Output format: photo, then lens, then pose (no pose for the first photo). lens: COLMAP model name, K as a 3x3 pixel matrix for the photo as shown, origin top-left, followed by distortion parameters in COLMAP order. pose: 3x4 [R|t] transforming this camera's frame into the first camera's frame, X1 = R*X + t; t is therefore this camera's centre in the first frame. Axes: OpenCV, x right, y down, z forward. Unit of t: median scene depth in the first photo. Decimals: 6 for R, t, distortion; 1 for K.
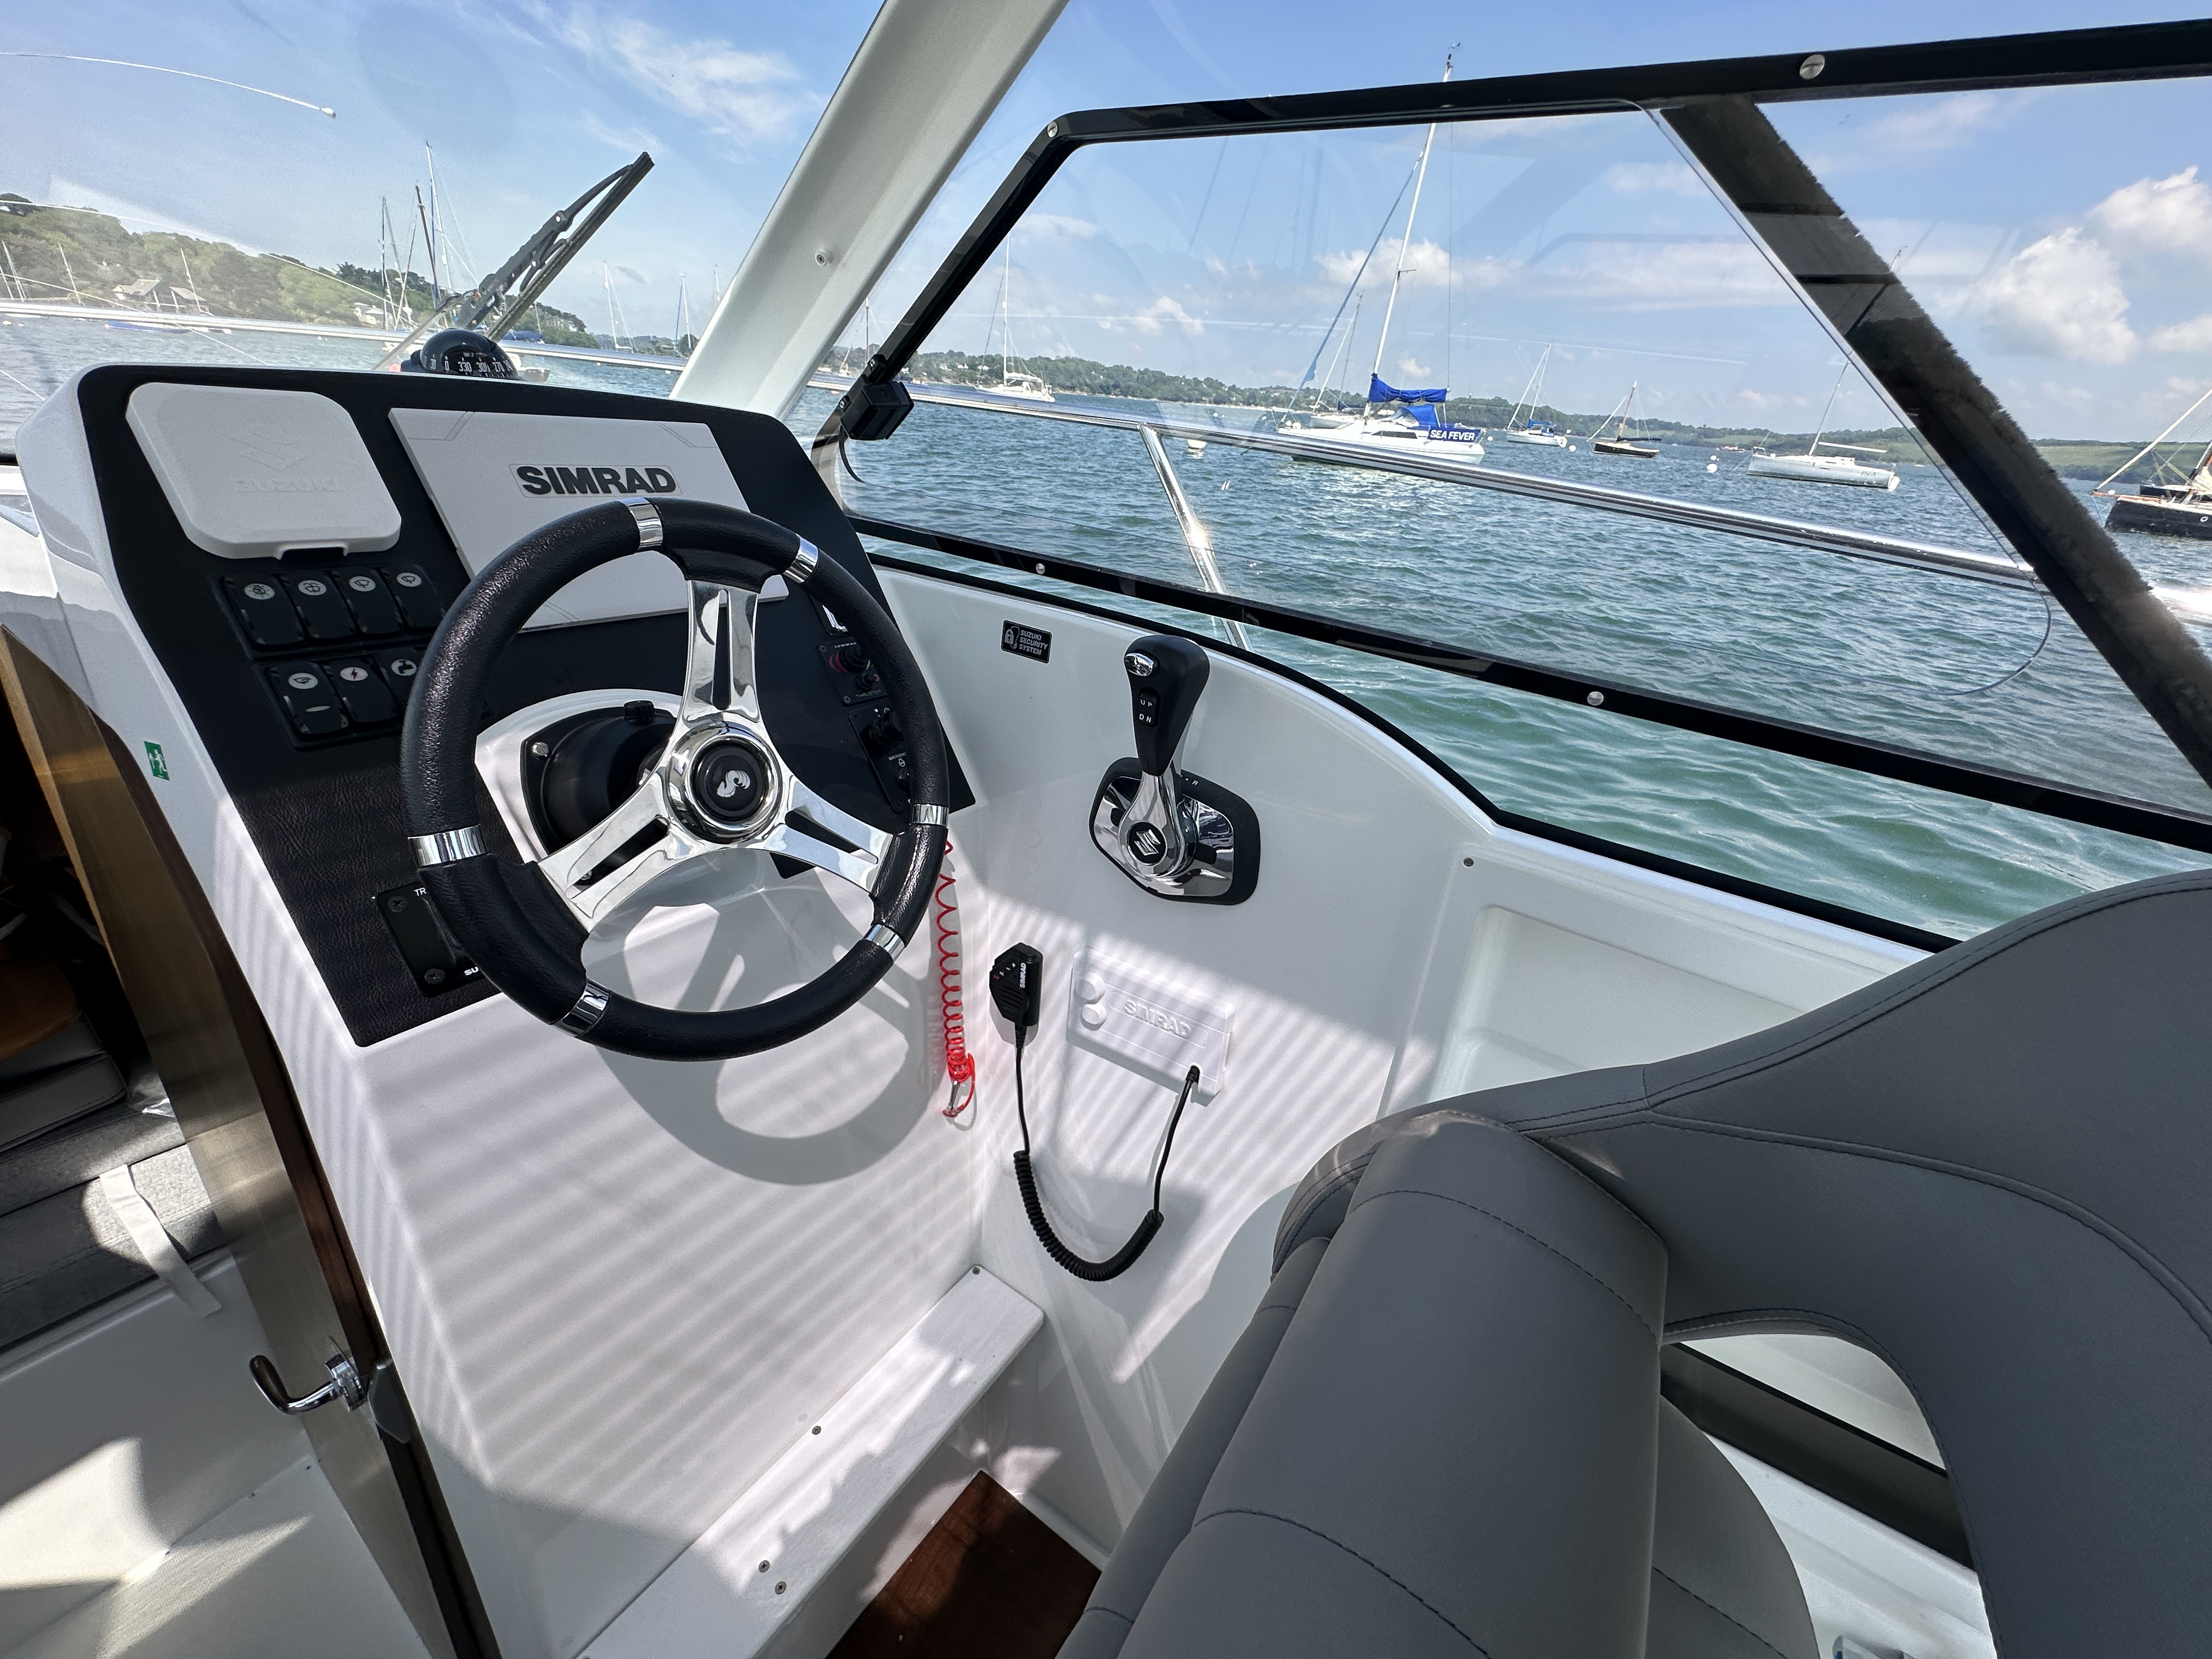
lens RADIAL K [[880.4, 0, 1107.0], [0, 880.4, 820.0], [0, 0, 1]] dist [-0.002114, 0.000924]
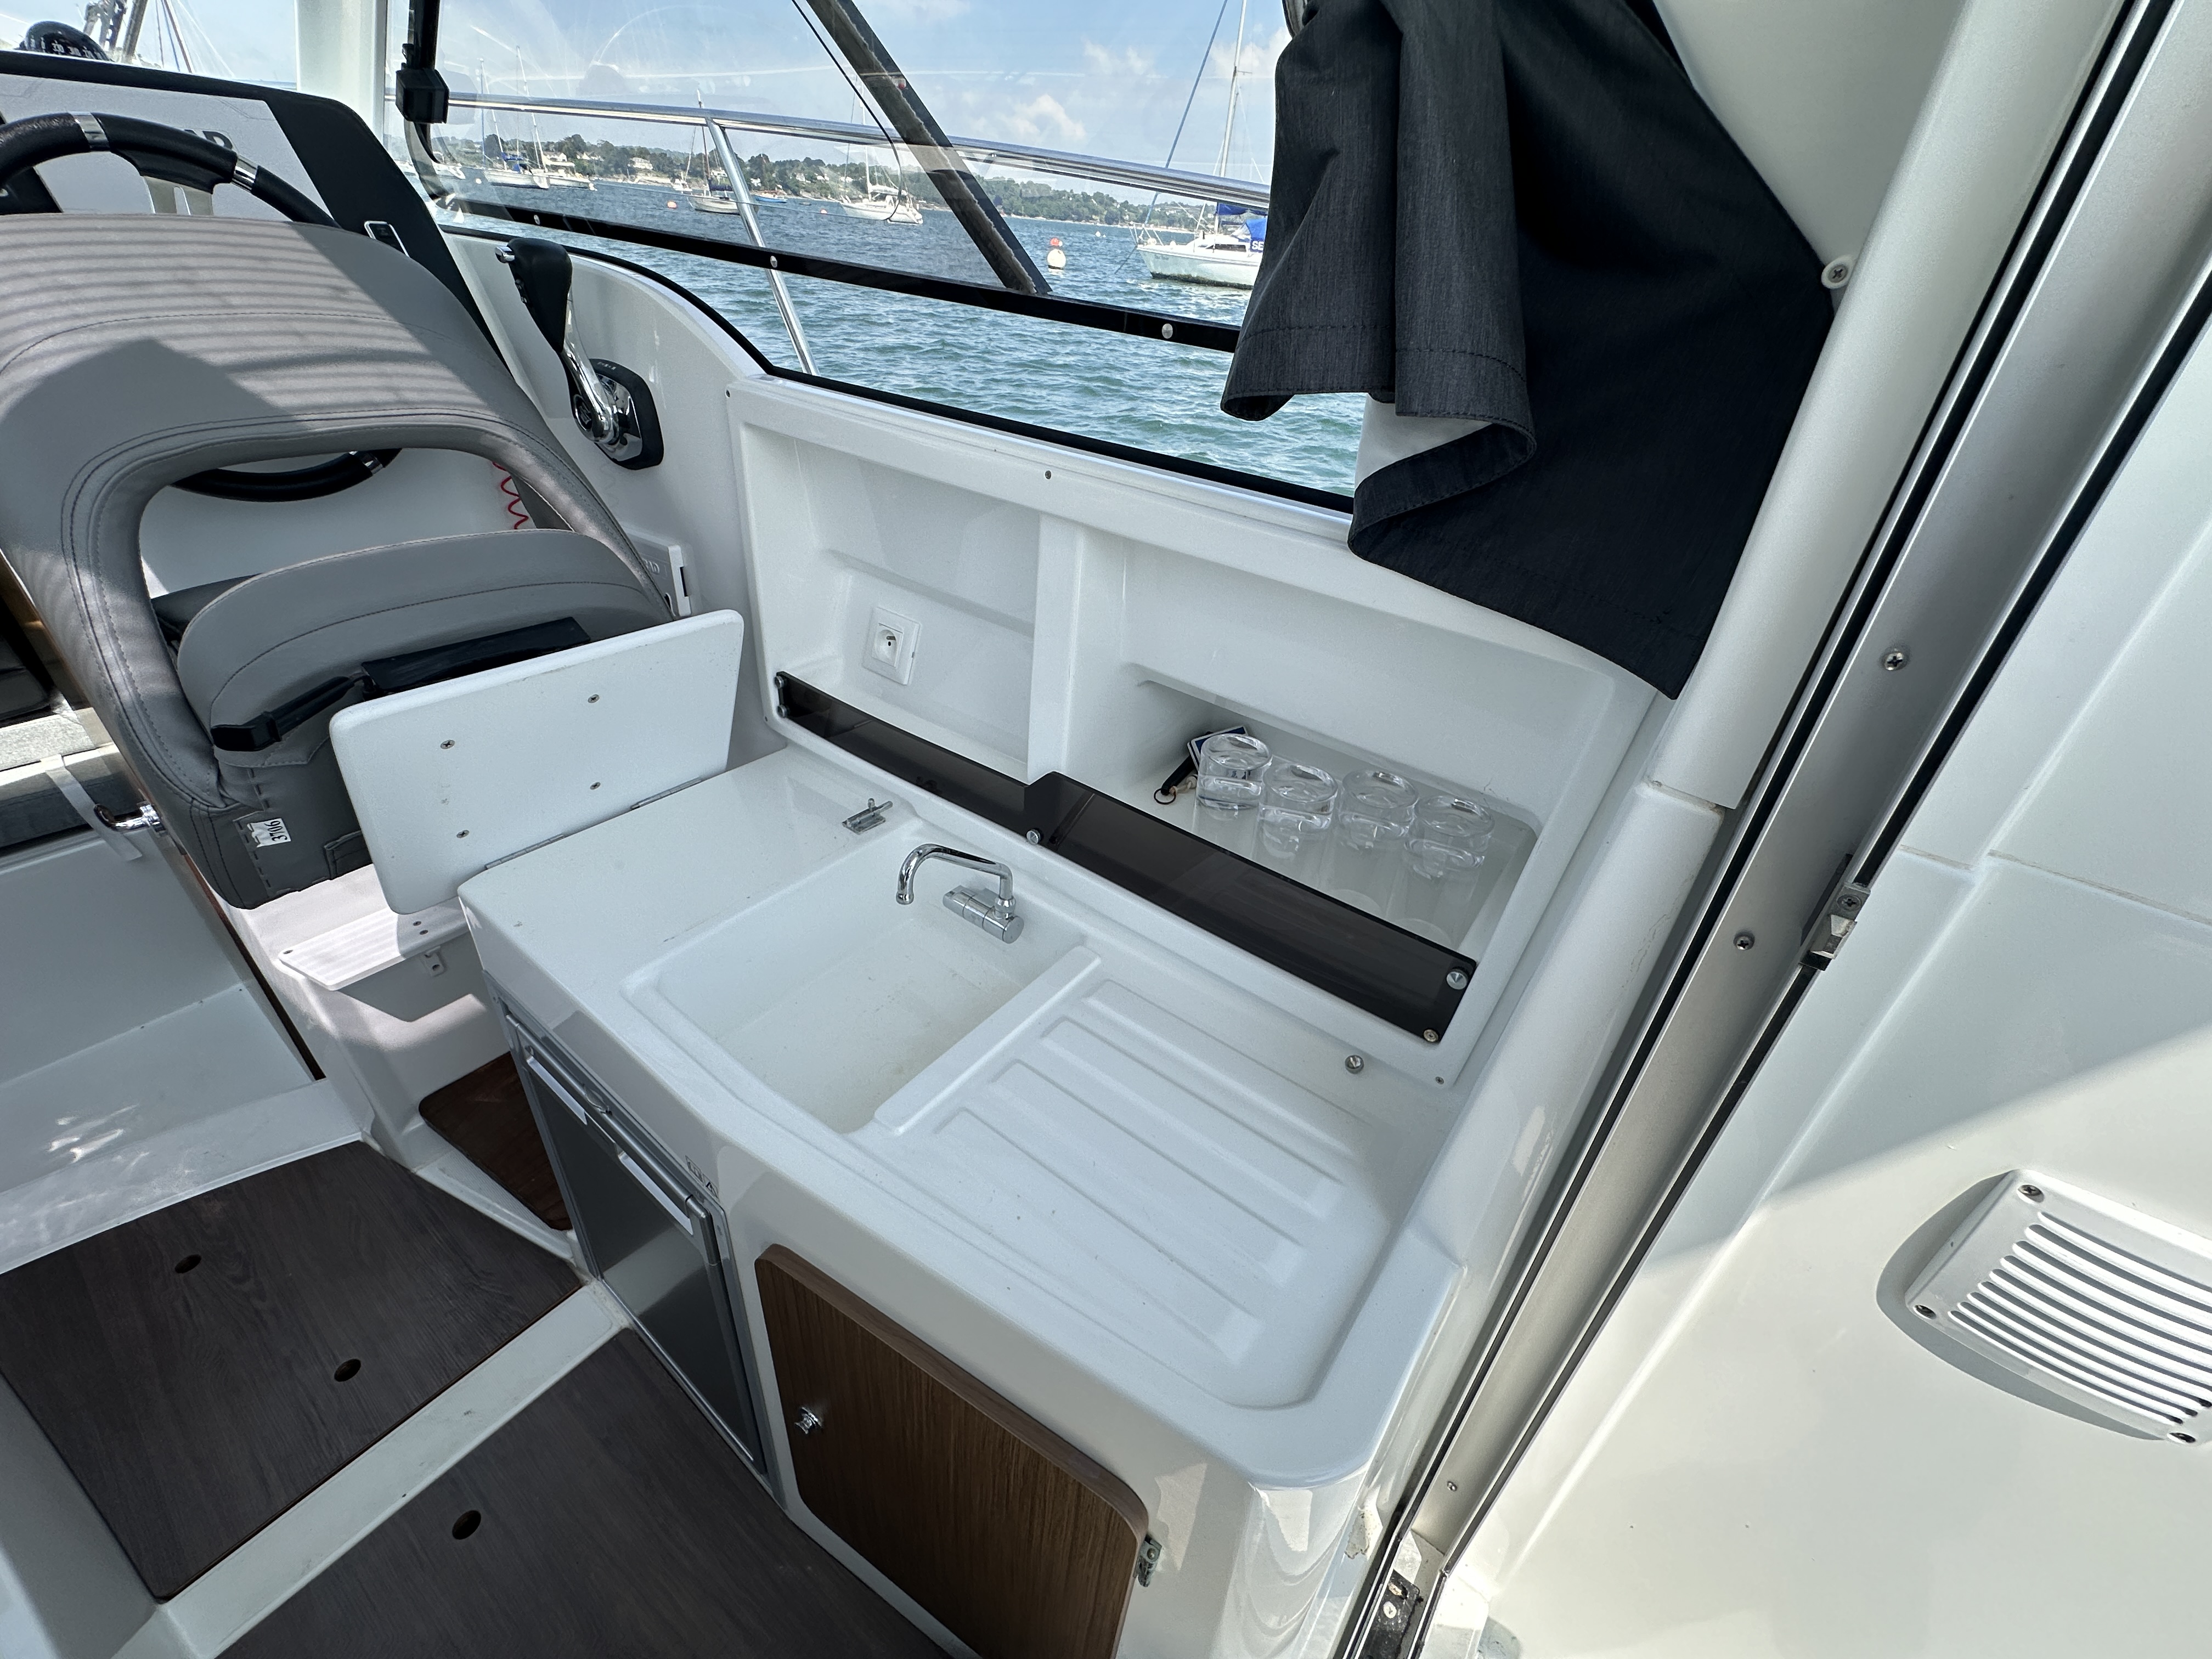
lens RADIAL K [[880.4, 0, 1107.0], [0, 880.4, 820.0], [0, 0, 1]] dist [-0.002114, 0.000924]
pose [[0.998735, 0.009109, -0.049451, 1.096411], [-0.000601, 0.985548, 0.169398, 0.491099], [0.050280, -0.169154, 0.984306, -0.543452]]
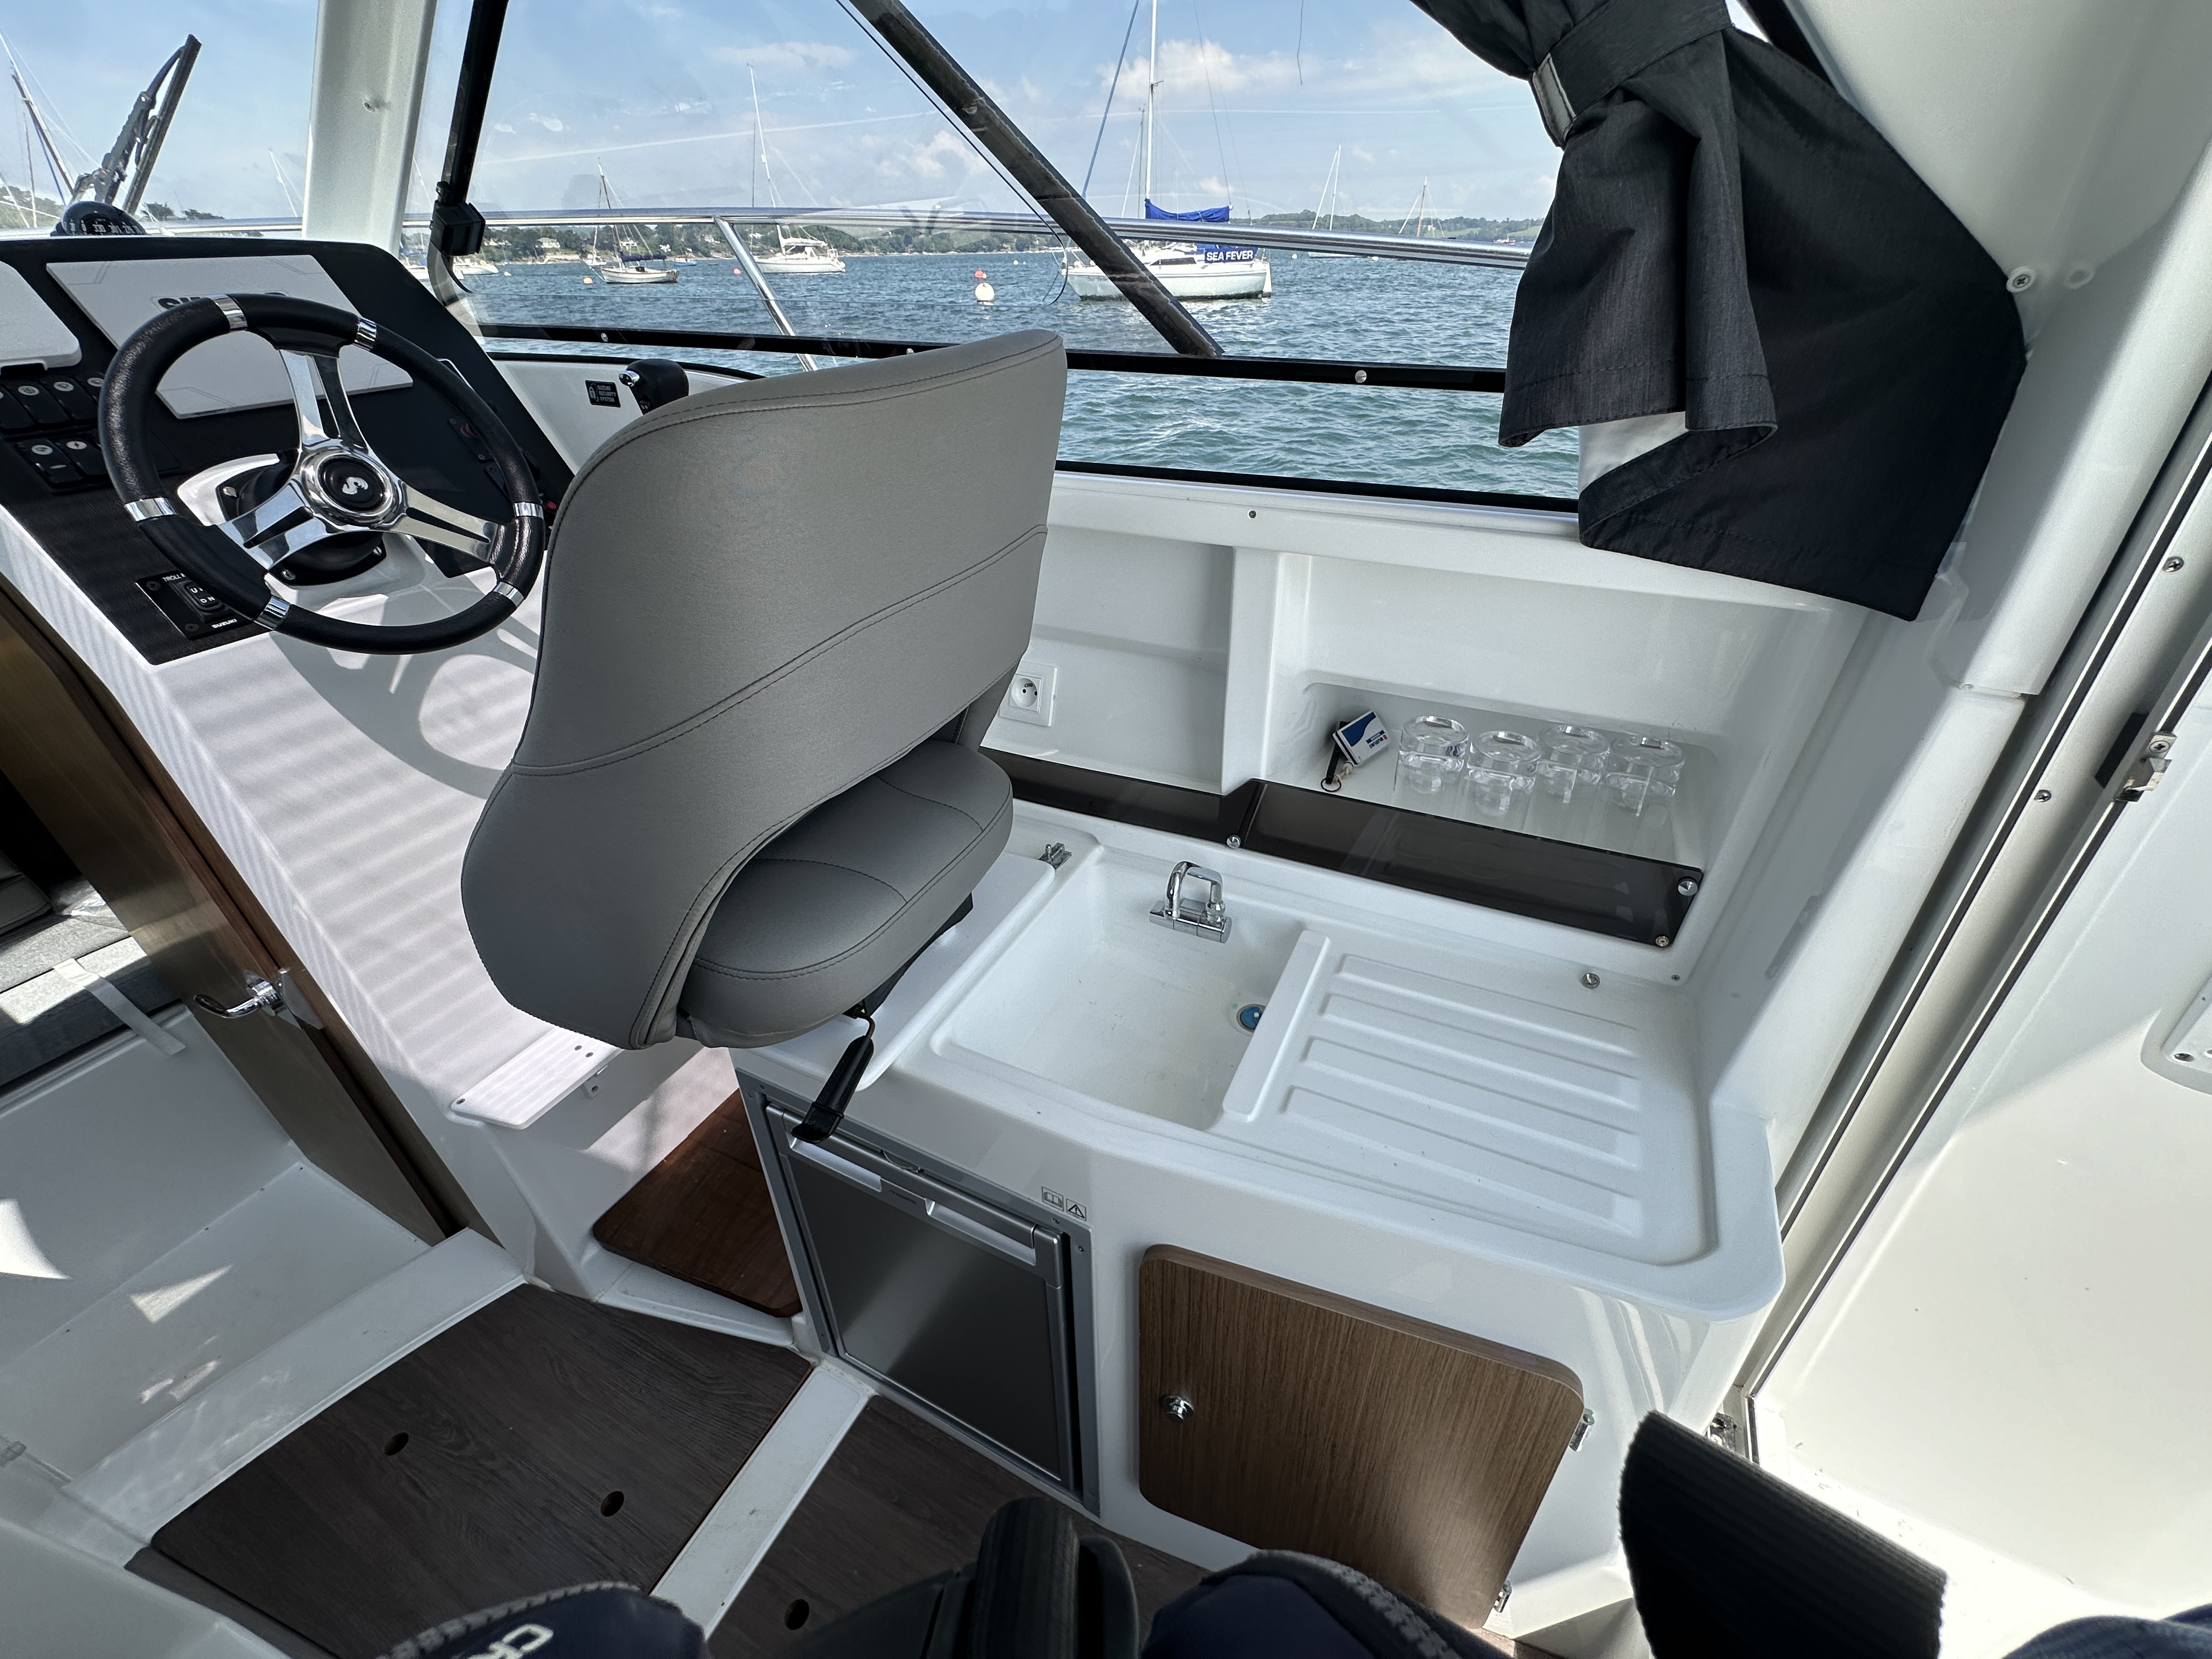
lens RADIAL K [[880.4, 0, 1107.0], [0, 880.4, 820.0], [0, 0, 1]] dist [-0.002114, 0.000924]
pose [[0.983937, -0.170918, 0.051520, 0.624437], [0.160478, 0.973302, 0.164106, 0.432986], [-0.078193, -0.153202, 0.985096, -0.652686]]
